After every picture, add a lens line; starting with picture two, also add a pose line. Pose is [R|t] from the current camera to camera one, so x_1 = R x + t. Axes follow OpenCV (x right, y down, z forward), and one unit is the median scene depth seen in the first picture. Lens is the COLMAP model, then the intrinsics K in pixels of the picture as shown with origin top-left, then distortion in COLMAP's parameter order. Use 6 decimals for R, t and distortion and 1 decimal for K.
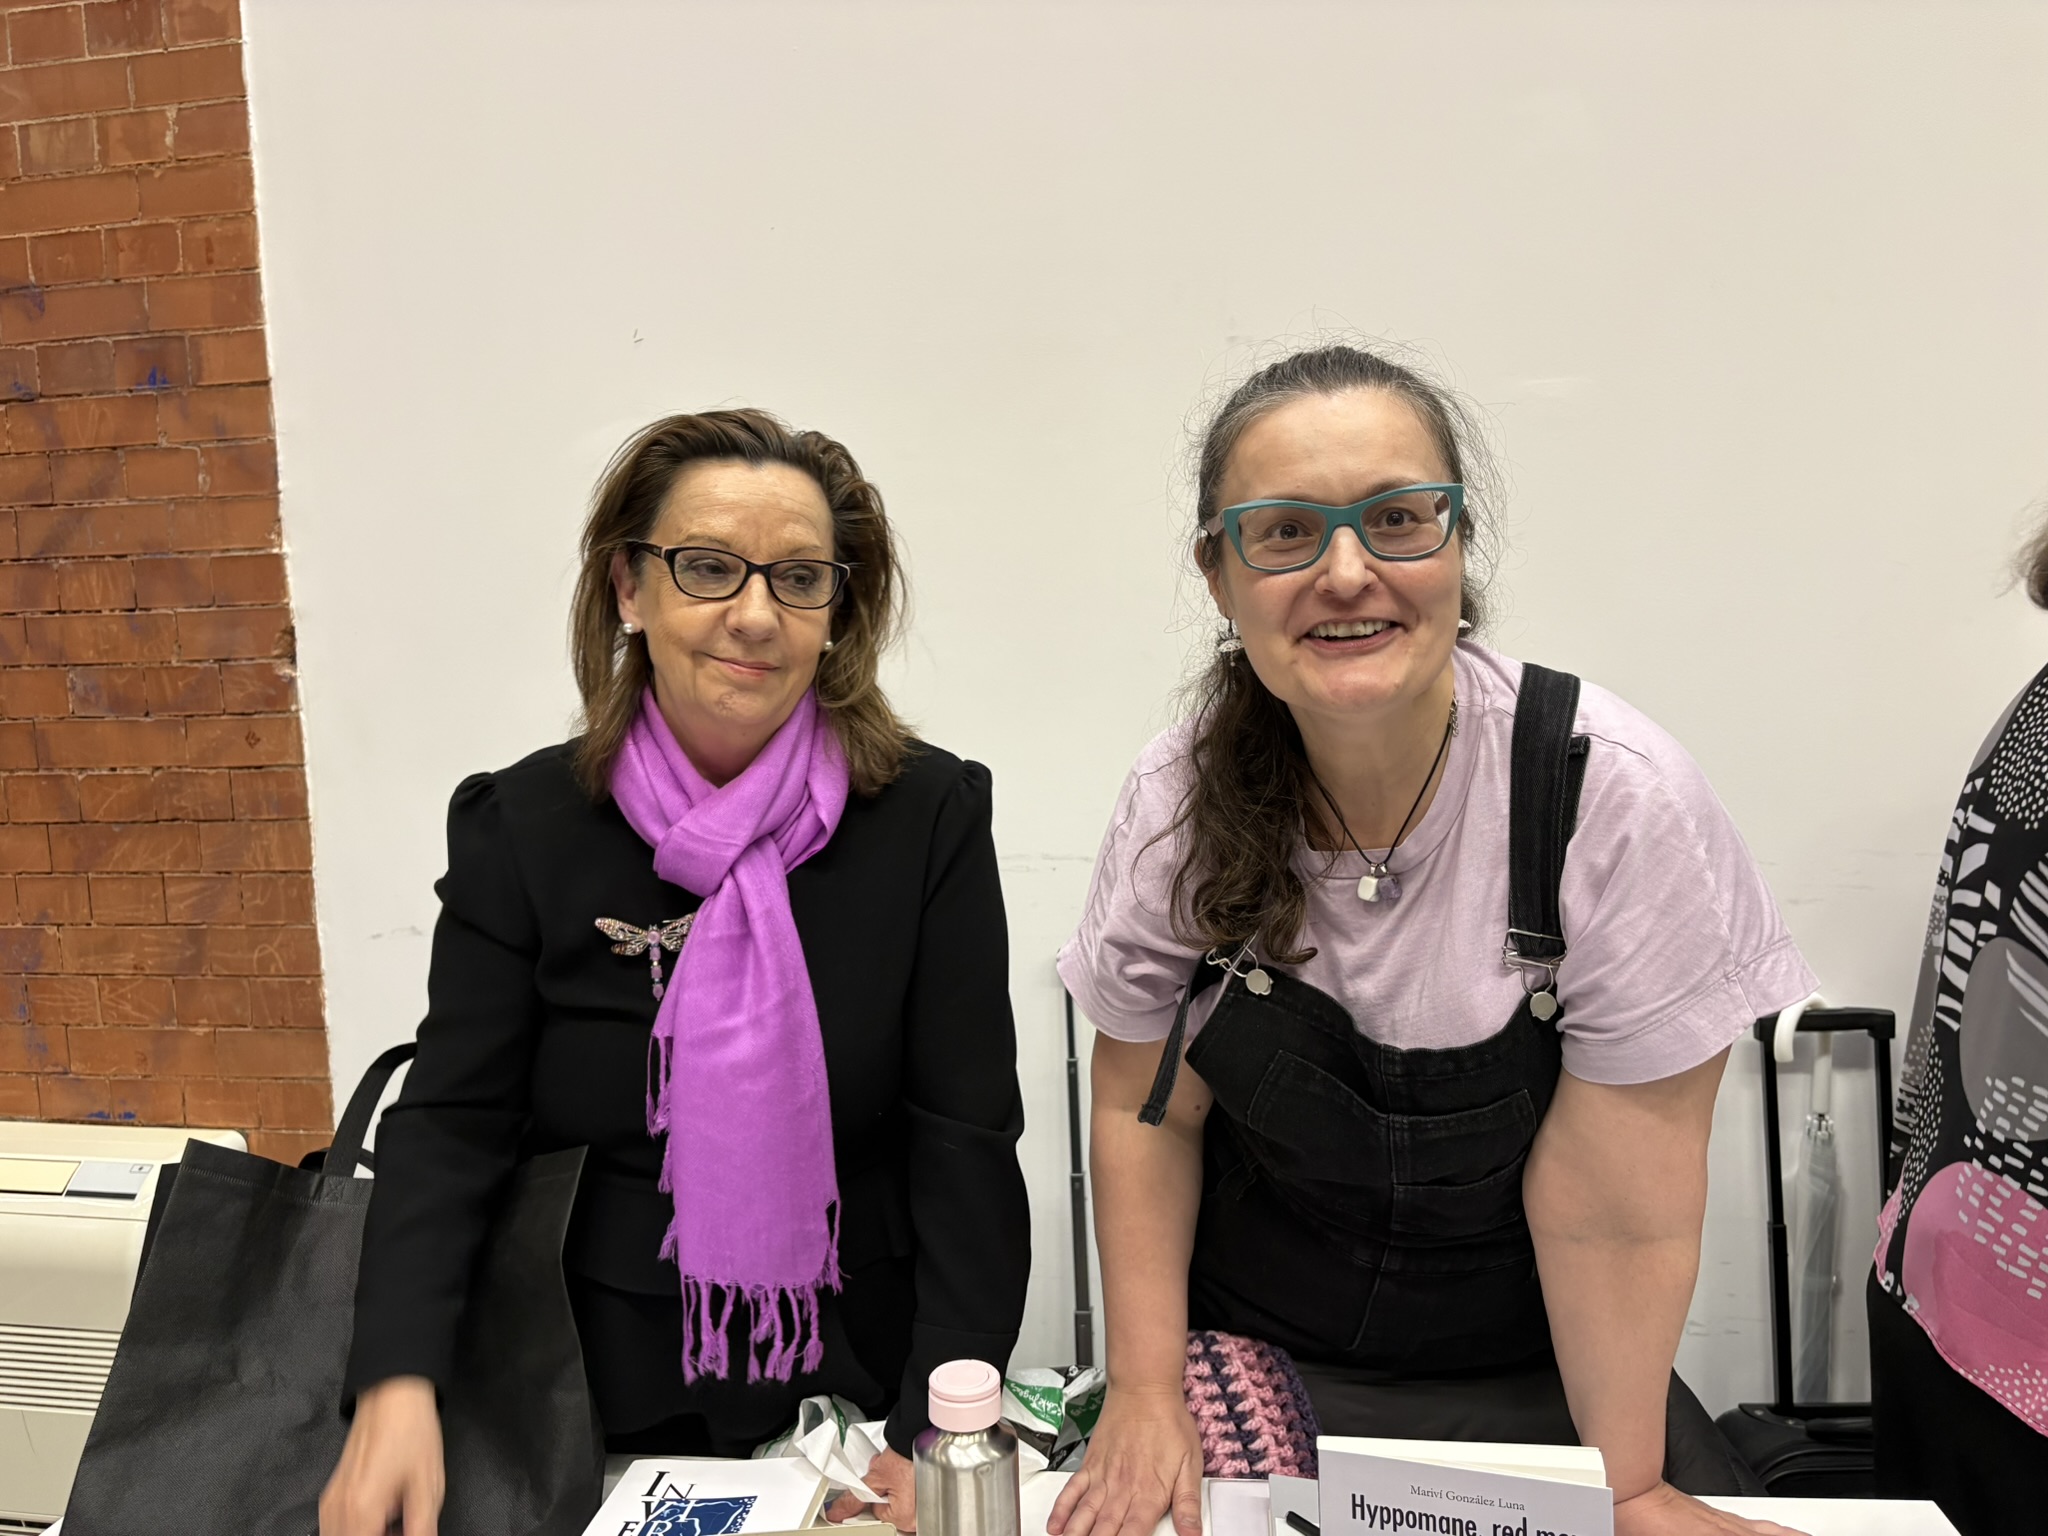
lens RADIAL K [[1593.0, 0, 1025.4], [0, 1593.0, 770.5], [0, 0, 1]] dist [0.055284, -0.071658]
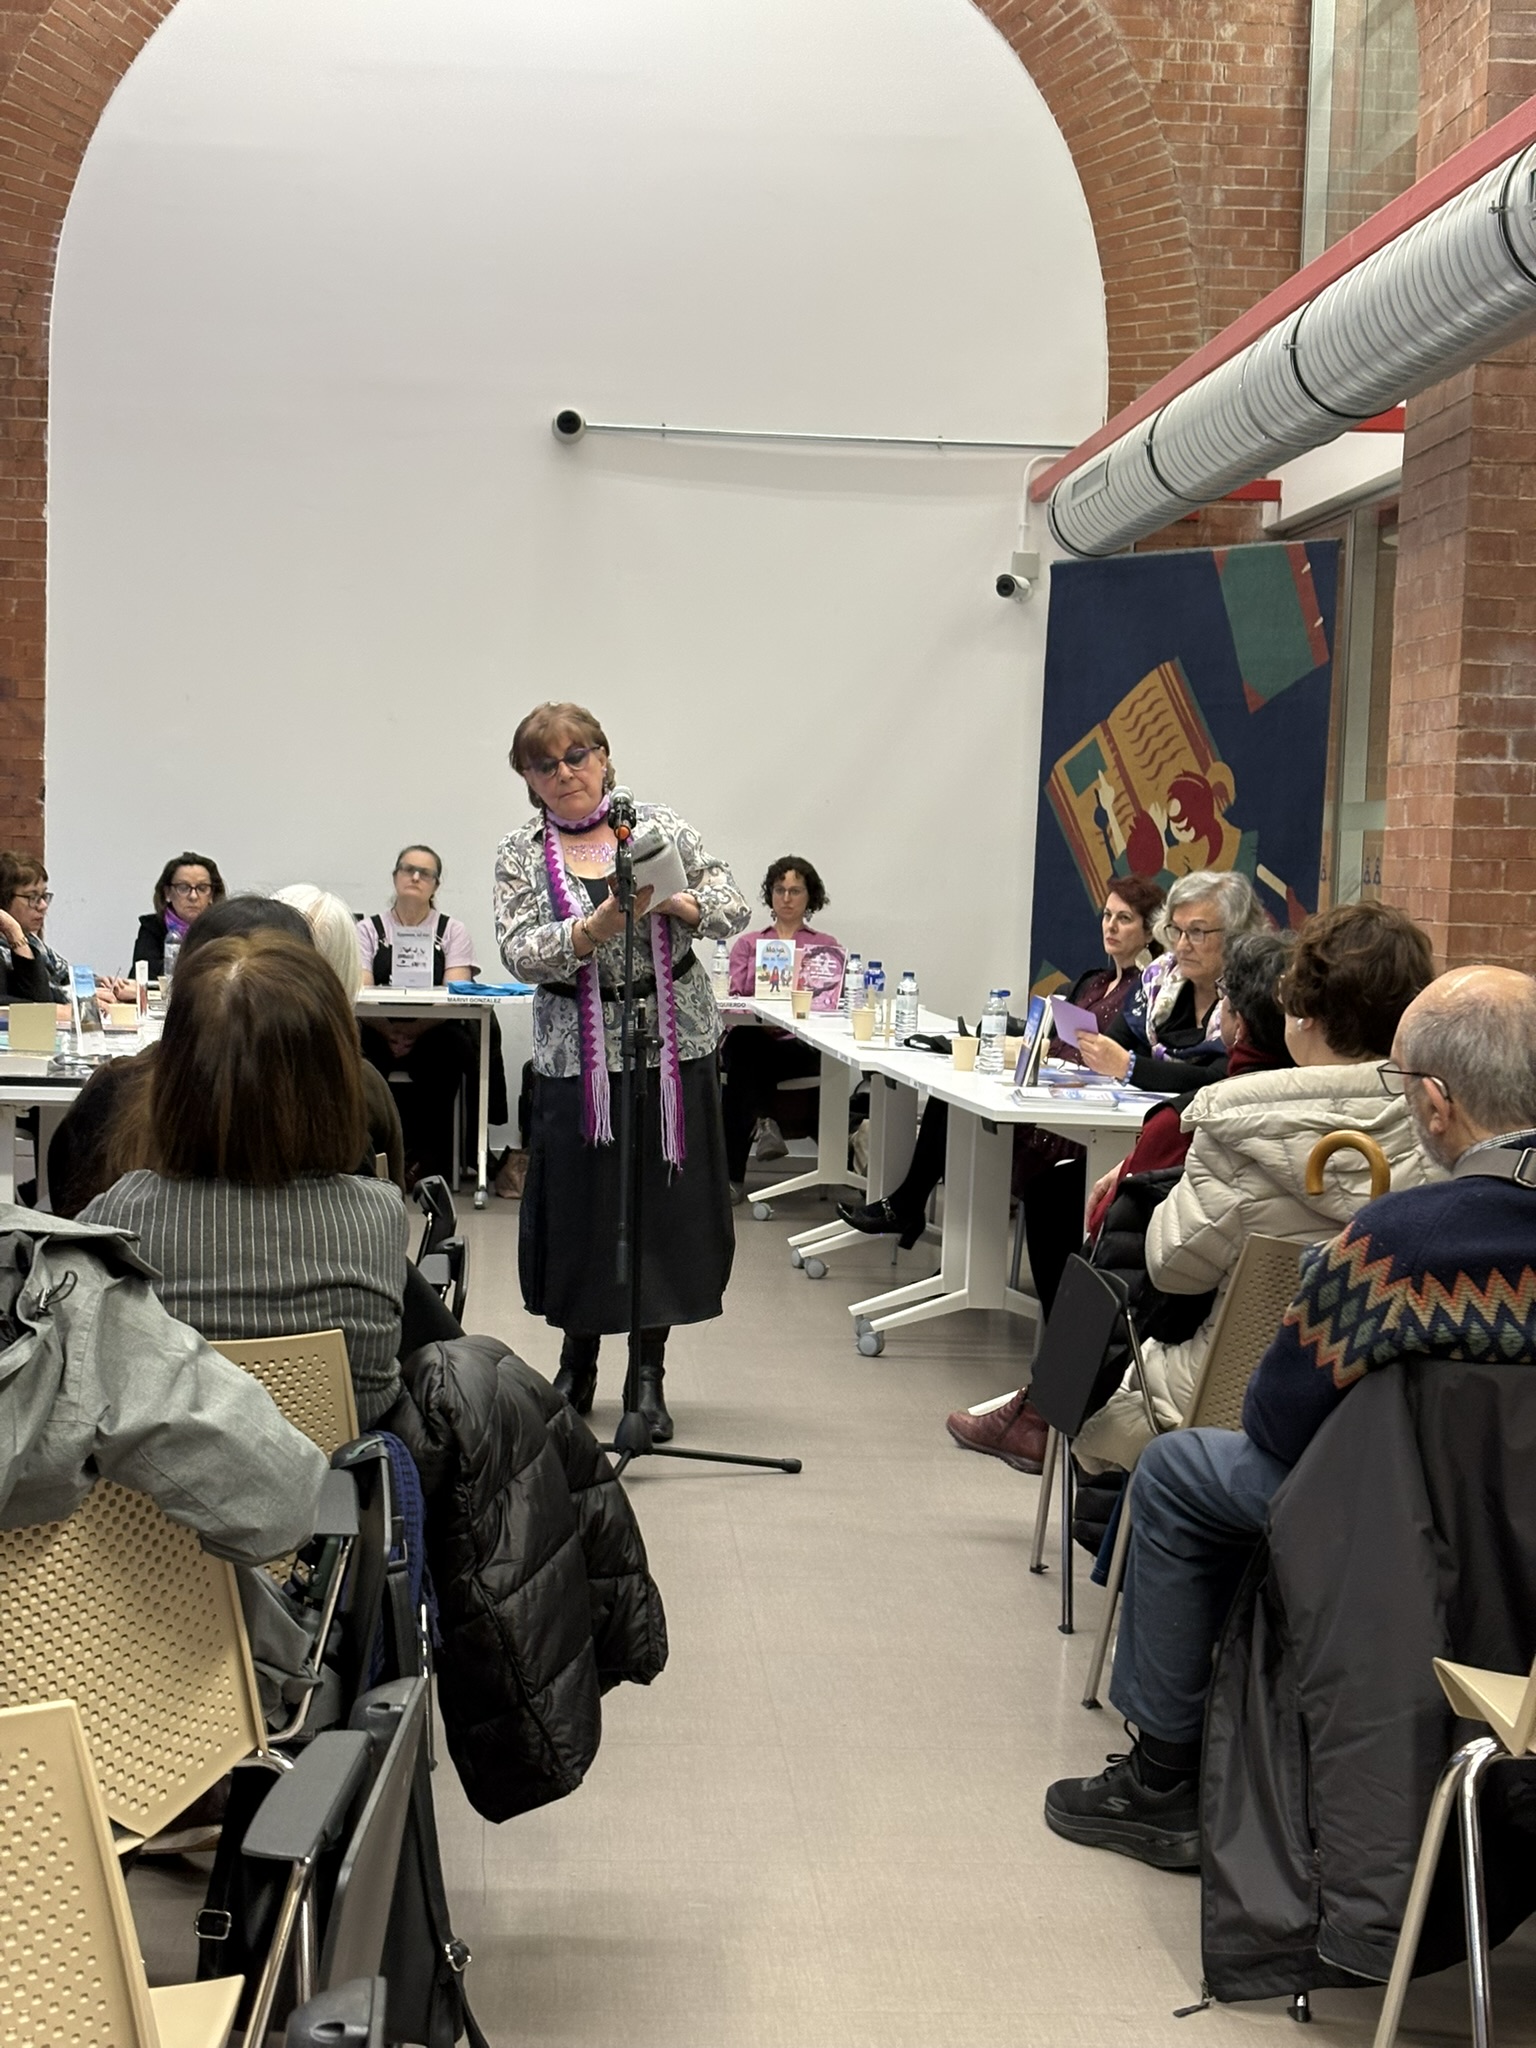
lens RADIAL K [[3188.7, 0, 771.8], [0, 3188.7, 1079.1], [0, 0, 1]] dist [0.056326, 0.000000]
pose [[0.959544, 0.044607, 0.278004, -0.756995], [-0.039387, 0.998928, -0.024336, 0.492819], [-0.278791, 0.012402, 0.960272, -4.581477]]
